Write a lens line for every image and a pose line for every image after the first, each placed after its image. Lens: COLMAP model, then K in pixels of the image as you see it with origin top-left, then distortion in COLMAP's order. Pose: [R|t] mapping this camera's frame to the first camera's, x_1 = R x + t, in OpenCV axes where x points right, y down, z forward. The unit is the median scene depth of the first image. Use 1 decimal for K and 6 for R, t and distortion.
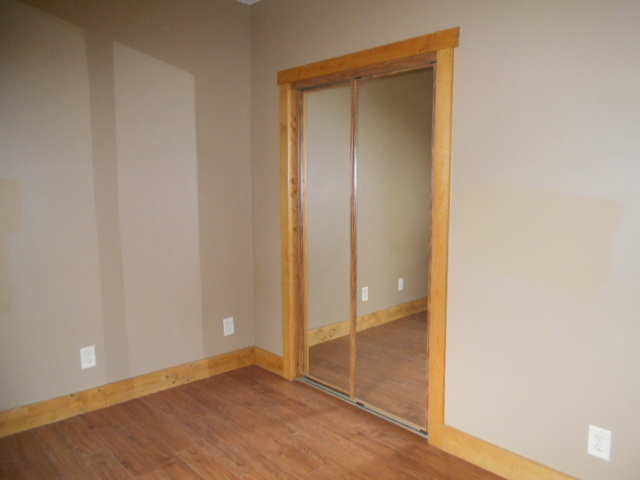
lens RADIAL K [[491.1, 0, 317.0], [0, 491.1, 237.1], [0, 0, 1]] dist [0.012655, 0.004507]
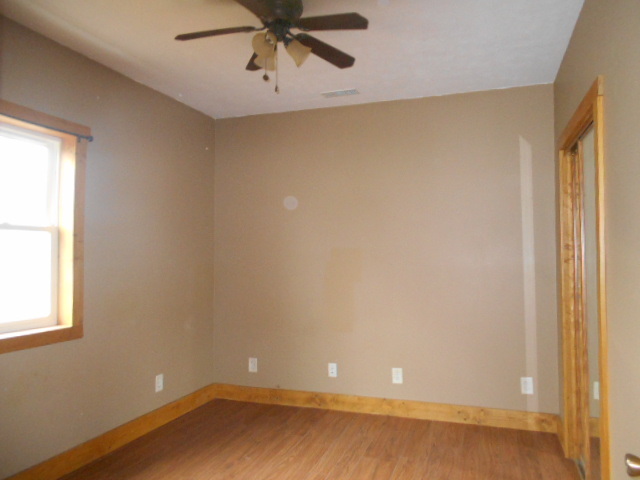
lens RADIAL K [[491.1, 0, 317.0], [0, 491.1, 237.1], [0, 0, 1]] dist [0.012655, 0.004507]
pose [[0.459788, -0.043473, -0.886964, 0.697117], [-0.071860, 0.993704, -0.085956, -0.008417], [0.885117, 0.103258, 0.453769, 0.139089]]
